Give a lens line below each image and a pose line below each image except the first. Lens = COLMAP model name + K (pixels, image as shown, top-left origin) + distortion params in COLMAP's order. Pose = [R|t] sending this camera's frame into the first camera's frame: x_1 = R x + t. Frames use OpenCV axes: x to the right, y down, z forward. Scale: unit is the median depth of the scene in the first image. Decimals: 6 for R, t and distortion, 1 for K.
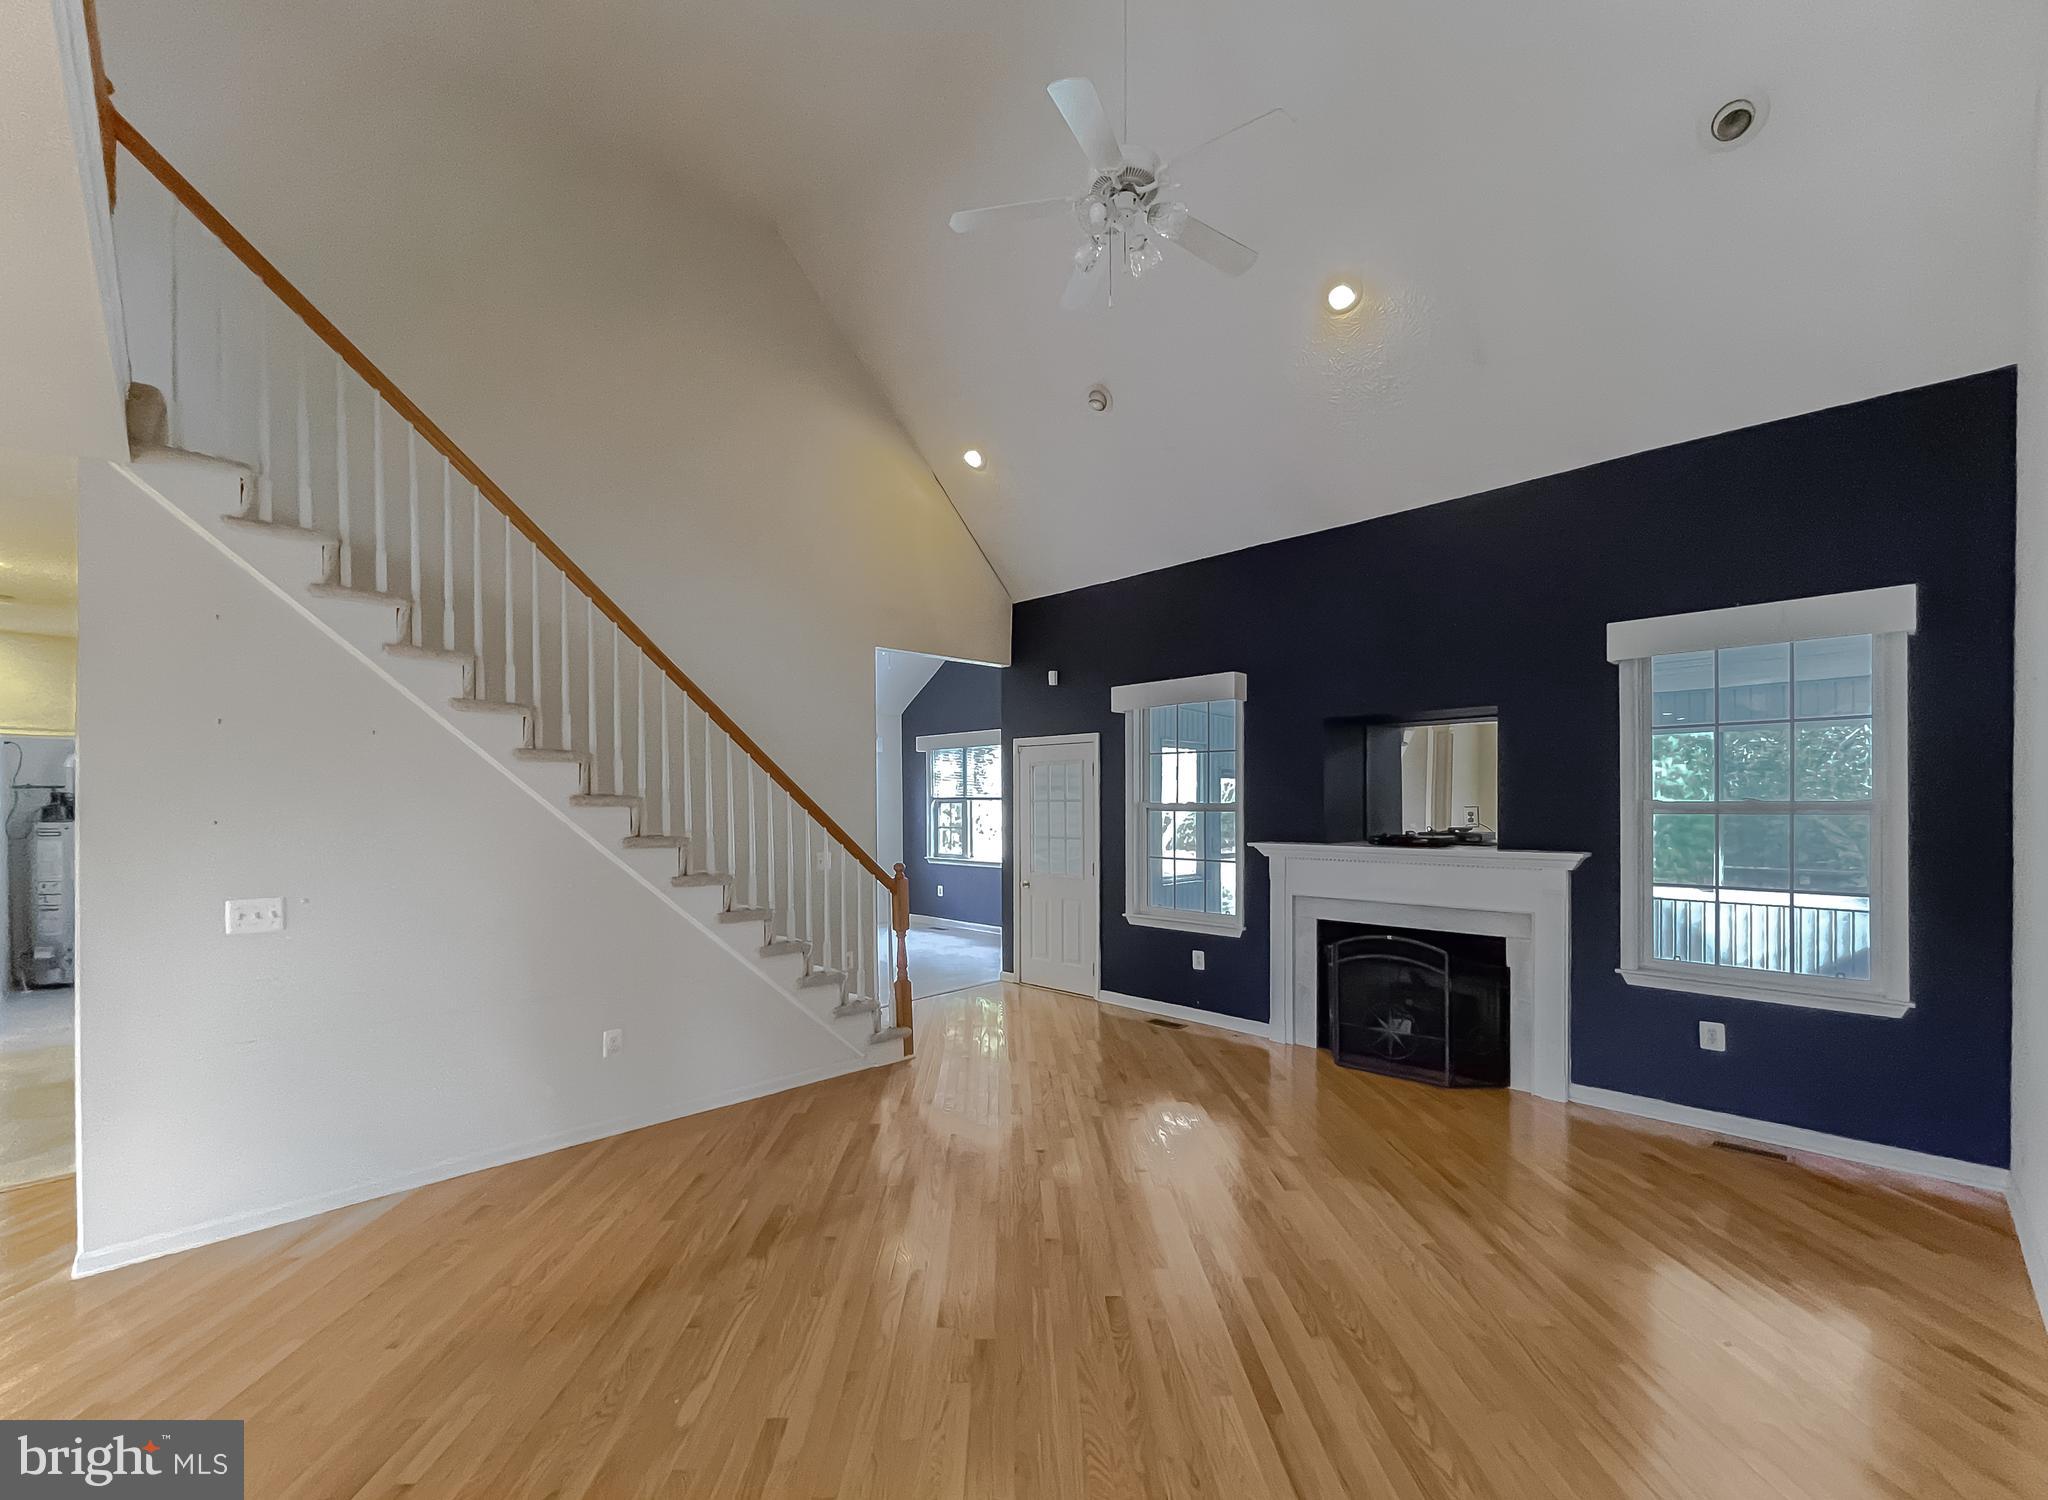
lens RADIAL K [[852.0, 0, 1017.5], [0, 852.0, 805.8], [0, 0, 1]] dist [0.000266, -0.000308]
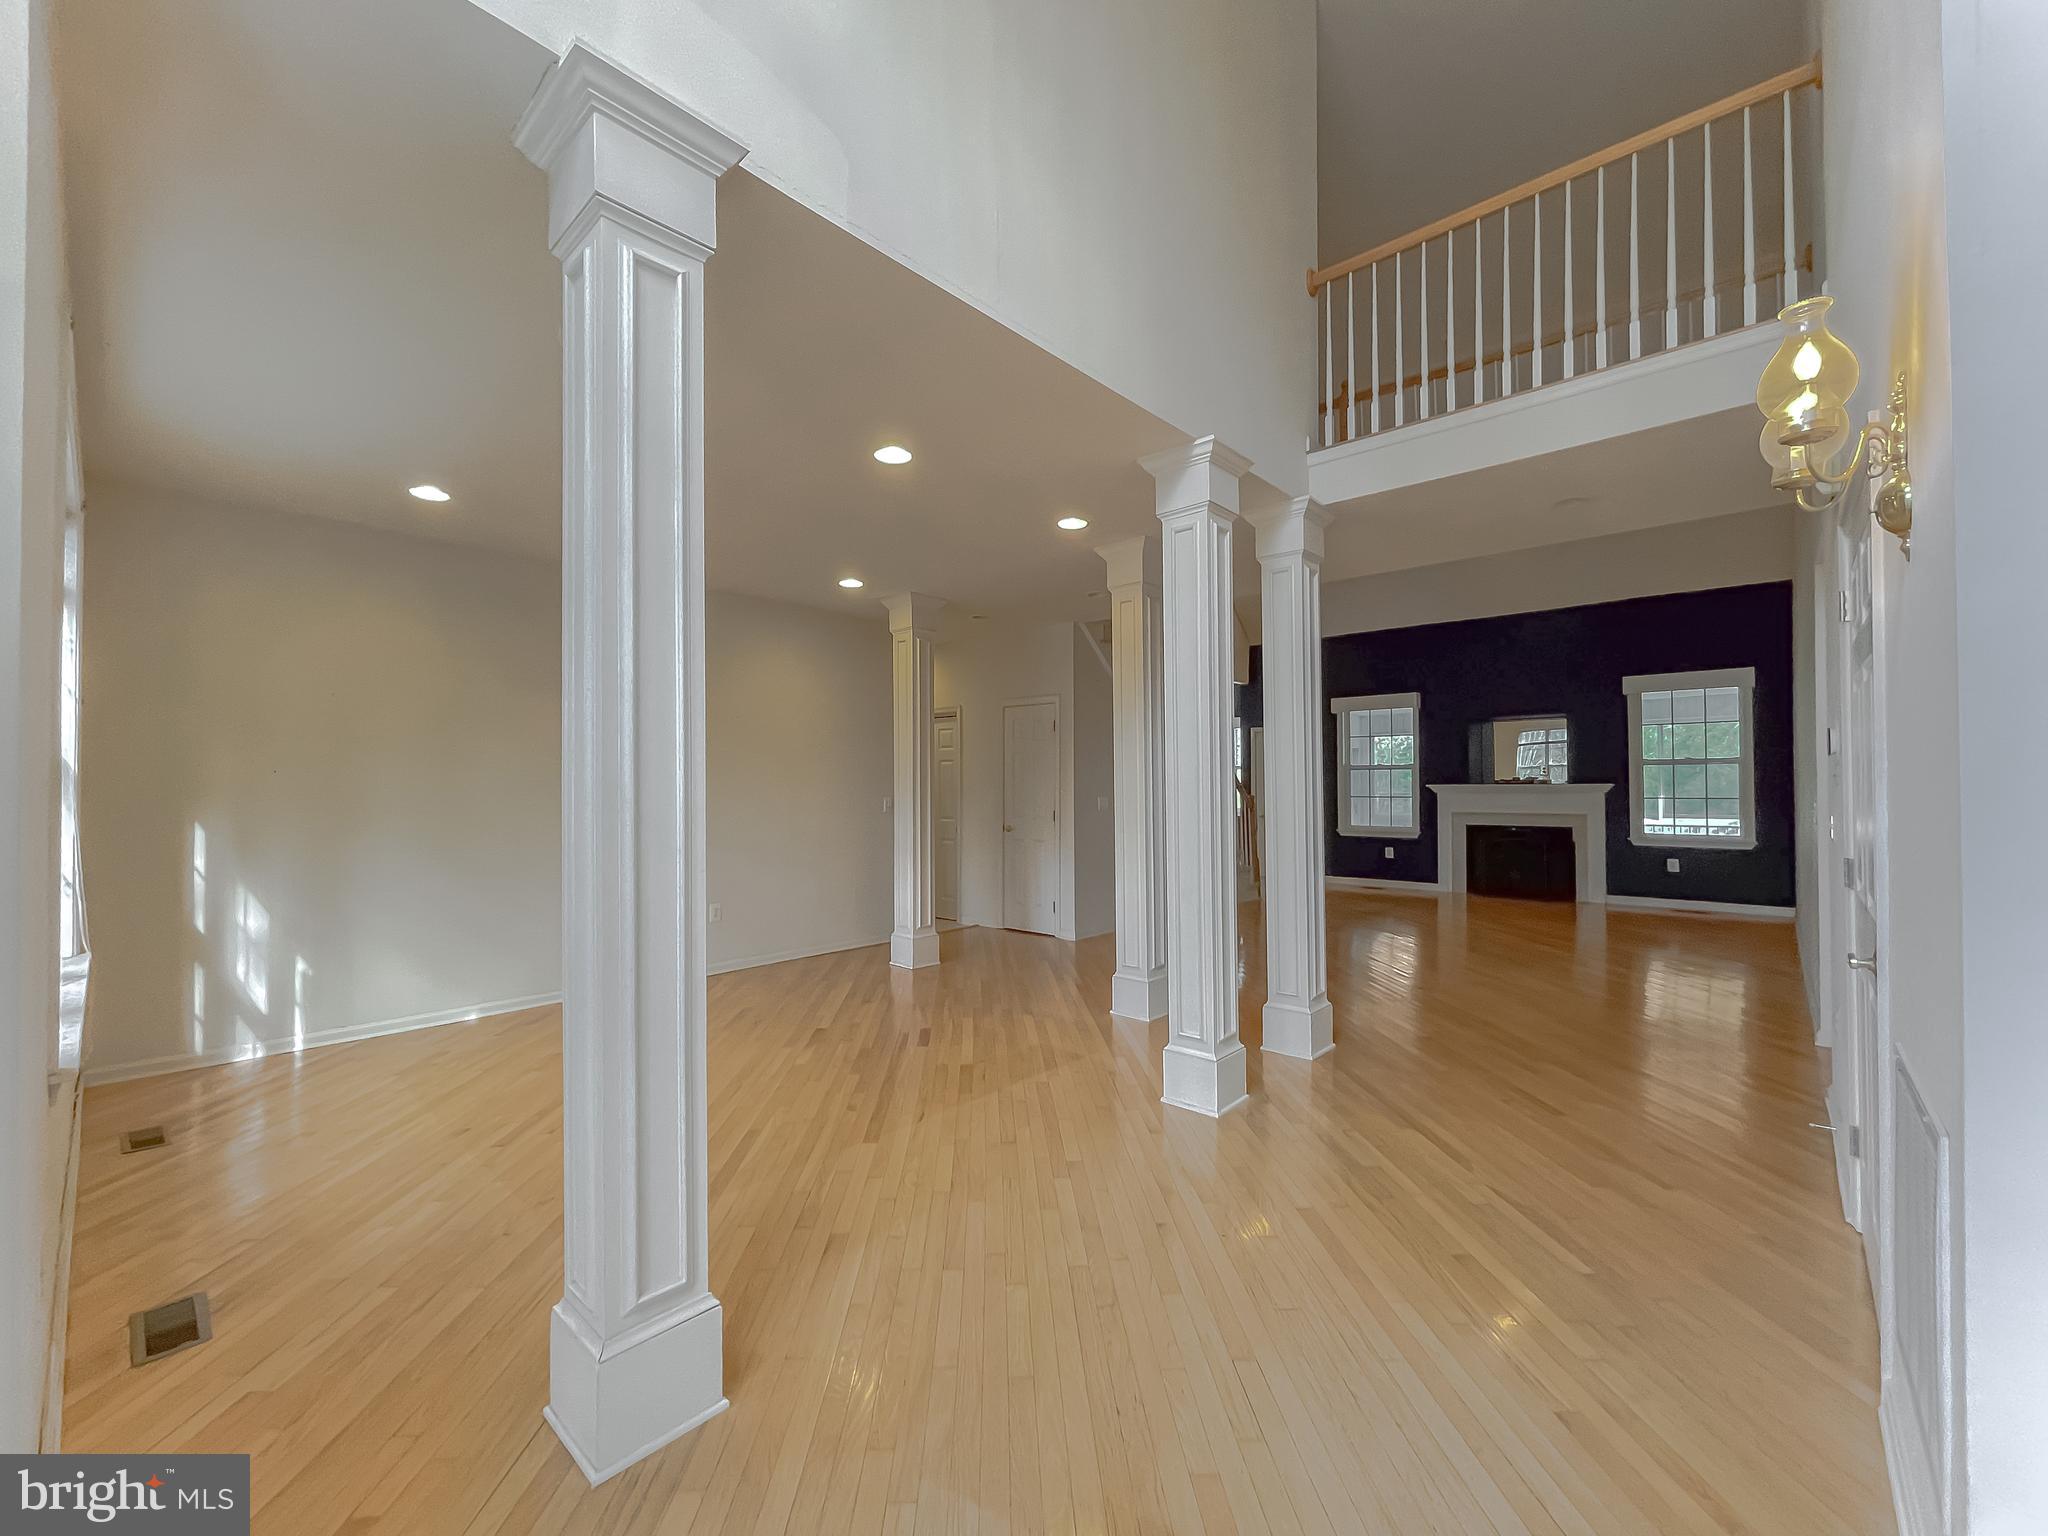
lens RADIAL K [[833.7, 0, 1021.3], [0, 833.7, 773.3], [0, 0, 1]] dist [-0.000506, 0.000197]
pose [[0.998338, -0.003498, 0.057527, -0.854511], [0.004475, 0.999848, -0.016866, 0.053124], [-0.057459, 0.017096, 0.998201, -0.913308]]
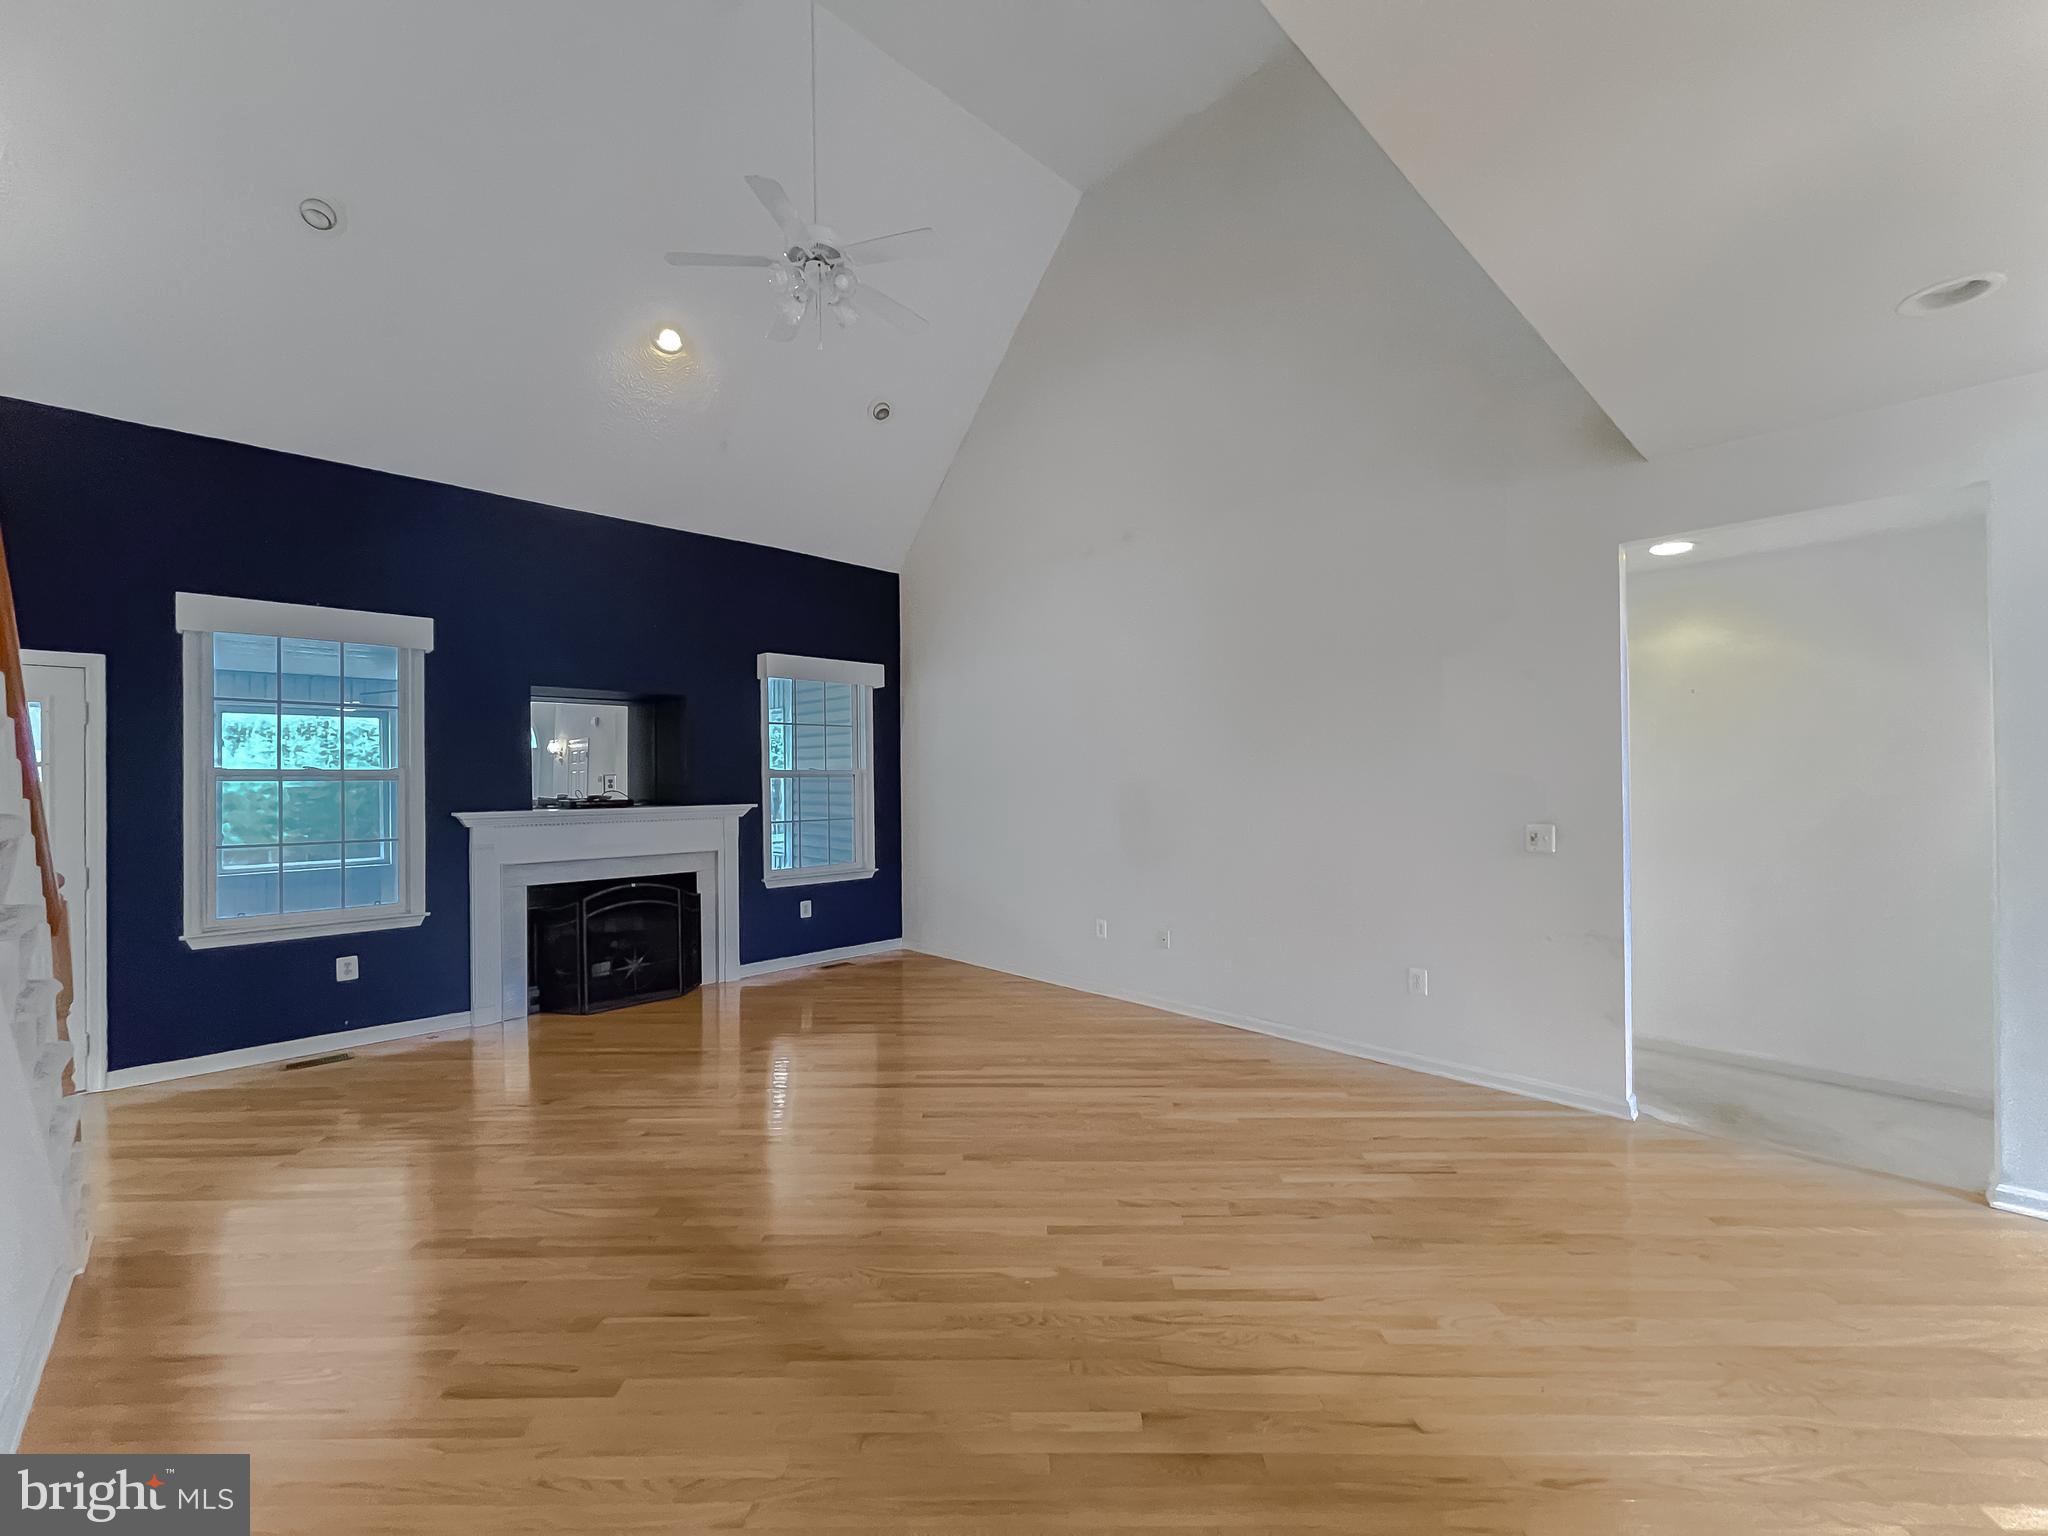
lens RADIAL K [[833.7, 0, 1021.3], [0, 833.7, 773.3], [0, 0, 1]] dist [-0.000506, 0.000197]
pose [[0.012197, 0.013464, 0.999835, -0.715641], [0.013922, 0.999810, -0.013634, 0.026271], [-0.999829, 0.014086, 0.012007, 0.475850]]
